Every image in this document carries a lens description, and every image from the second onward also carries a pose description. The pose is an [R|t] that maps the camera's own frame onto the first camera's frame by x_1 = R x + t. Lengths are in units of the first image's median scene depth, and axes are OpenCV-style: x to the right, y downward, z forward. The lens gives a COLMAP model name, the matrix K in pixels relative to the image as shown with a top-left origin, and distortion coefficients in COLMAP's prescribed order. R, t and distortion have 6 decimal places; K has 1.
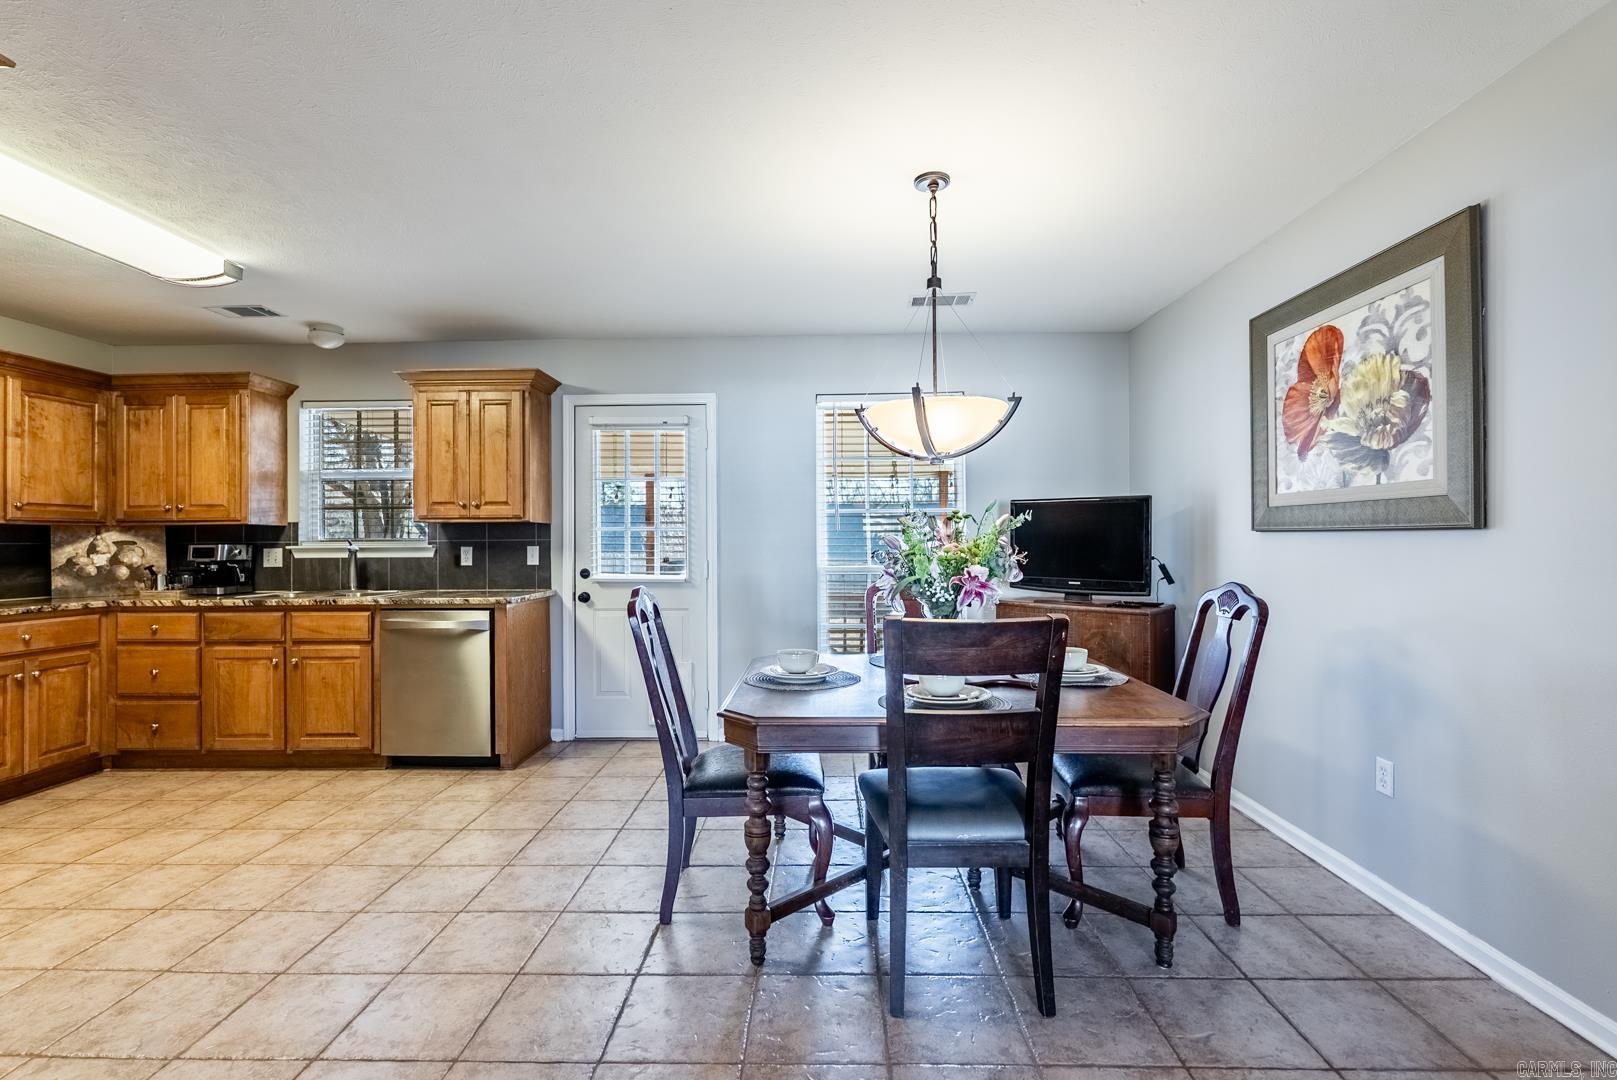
lens RADIAL K [[717.8, 0, 812.0], [0, 717.8, 535.9], [0, 0, 1]] dist [-0.004455, -0.000278]
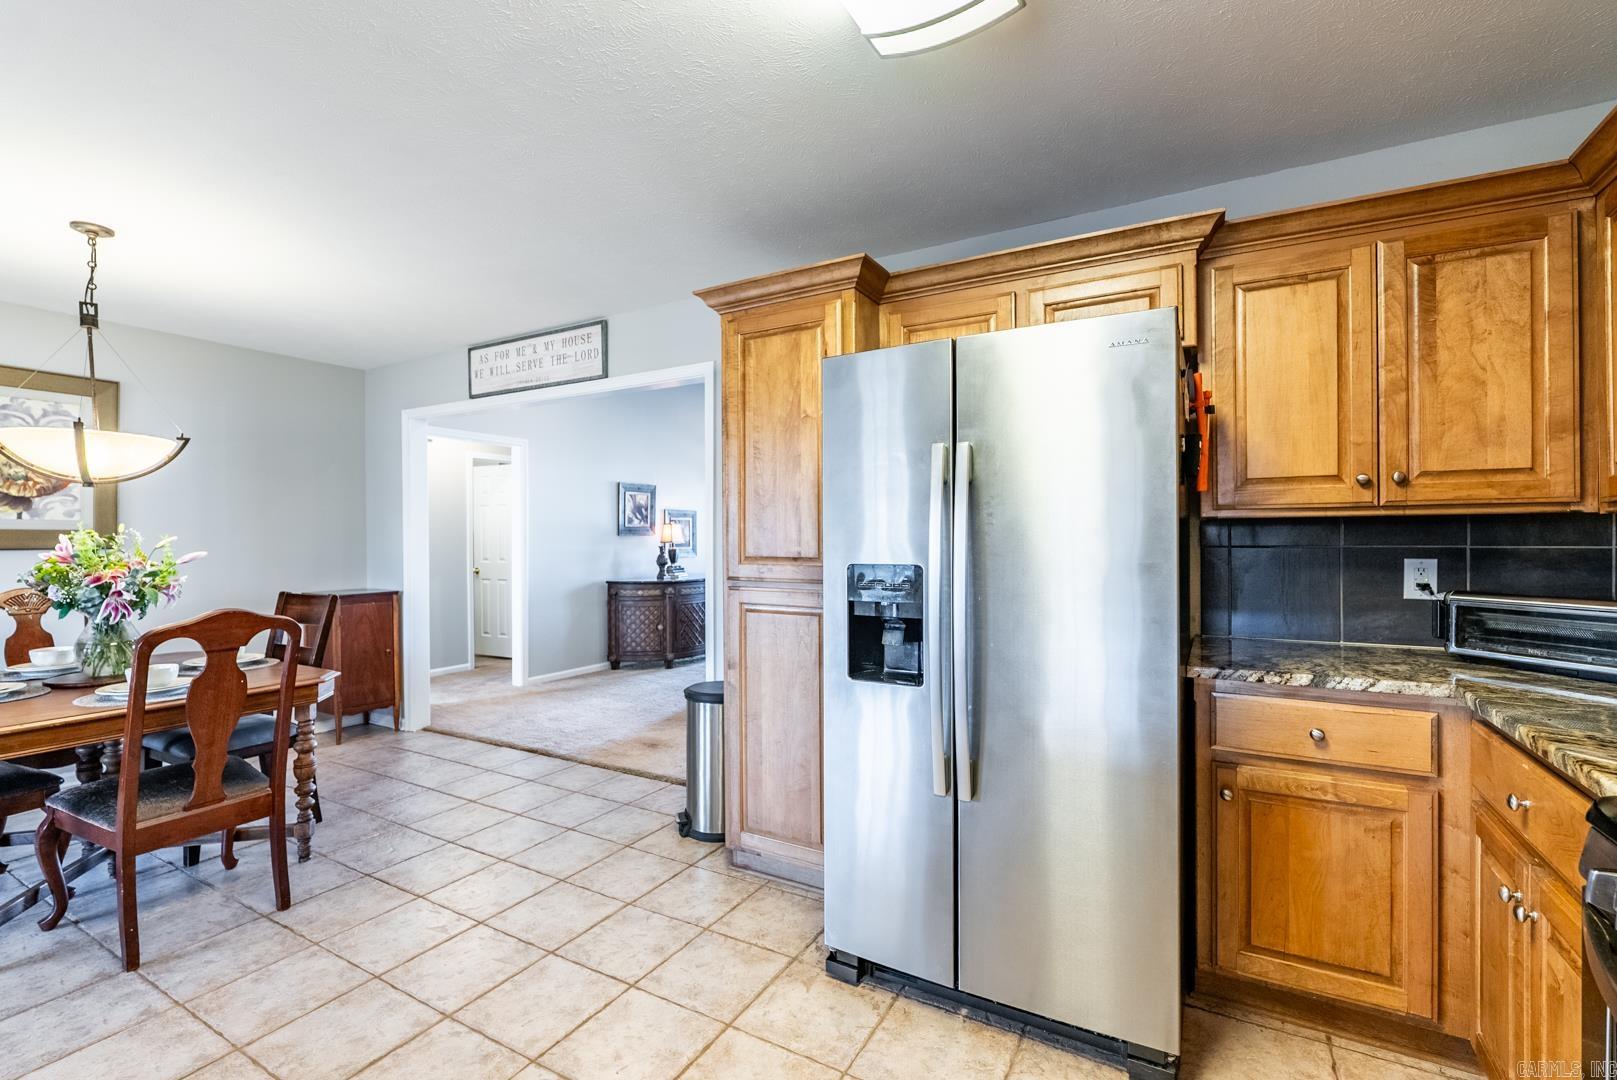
lens RADIAL K [[717.8, 0, 807.6], [0, 717.8, 537.4], [0, 0, 1]] dist [-0.004455, -0.000278]
pose [[-0.878527, 0.006837, 0.477643, -0.827504], [0.004929, 0.999974, -0.005248, -0.010406], [-0.477666, -0.002256, -0.878538, 0.909744]]
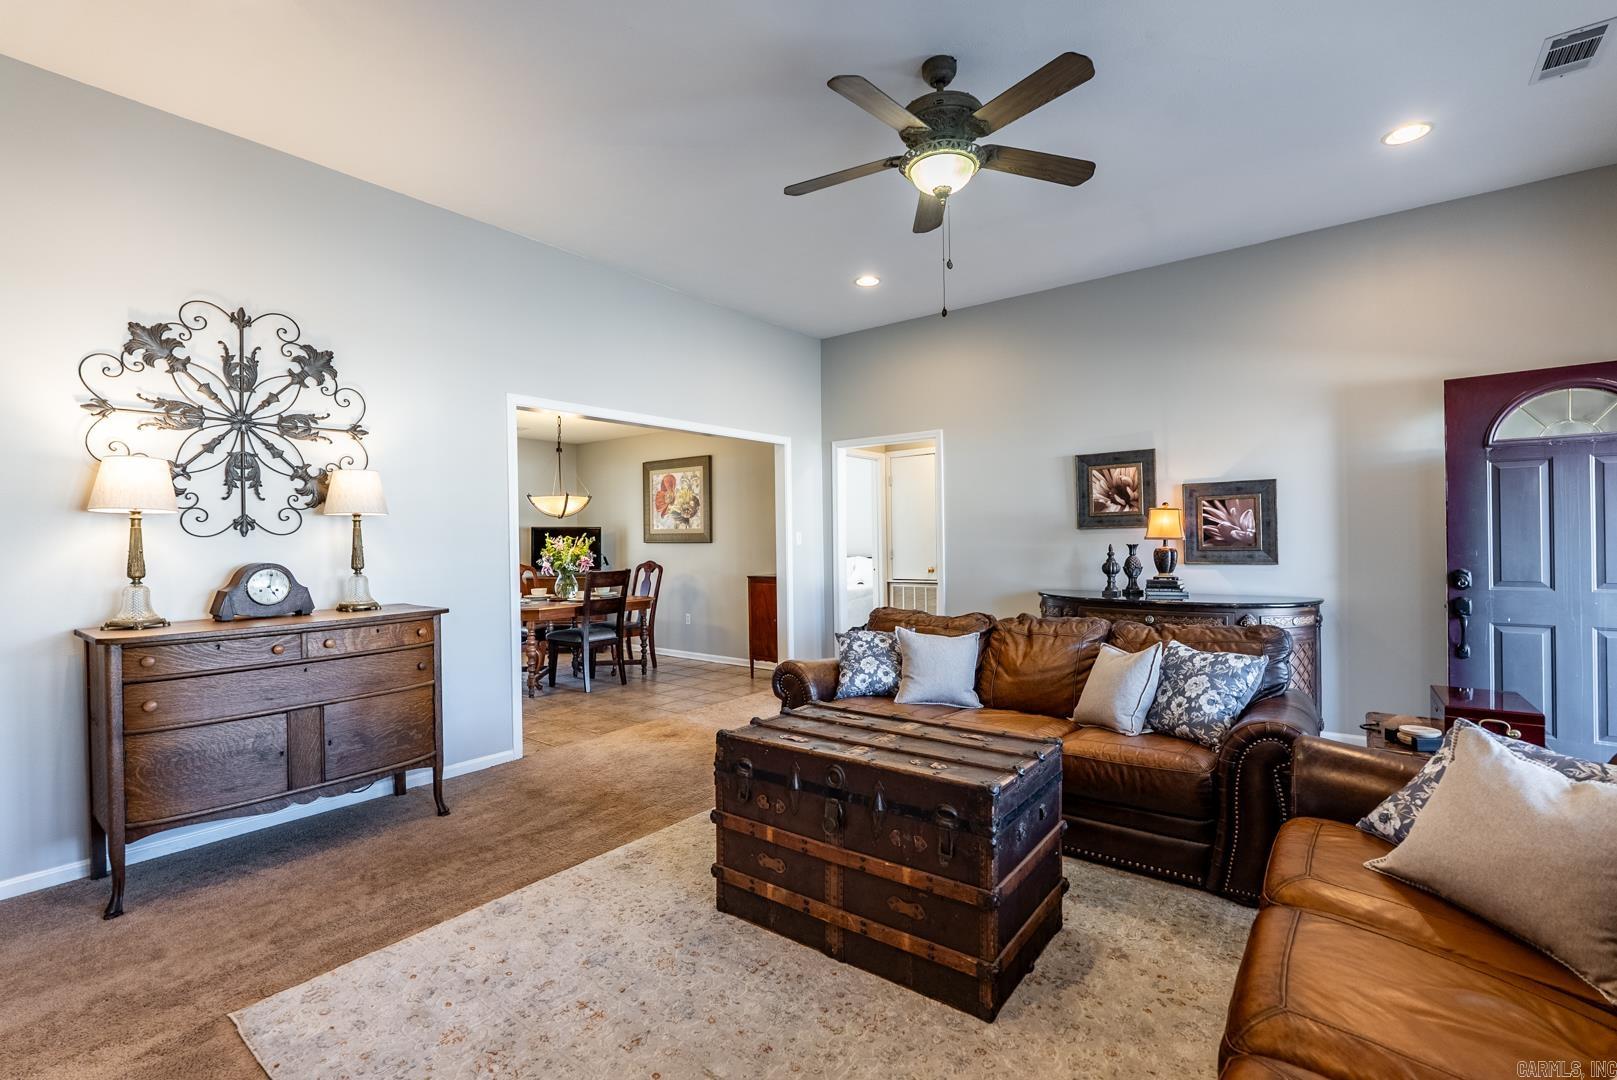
lens RADIAL K [[717.8, 0, 807.0], [0, 717.8, 536.4], [0, 0, 1]] dist [-0.004455, -0.000278]
pose [[0.600888, -0.002571, 0.799329, -0.883855], [0.008096, 0.999963, -0.002869, -0.014271], [-0.799293, 0.008195, 0.600886, -0.830589]]
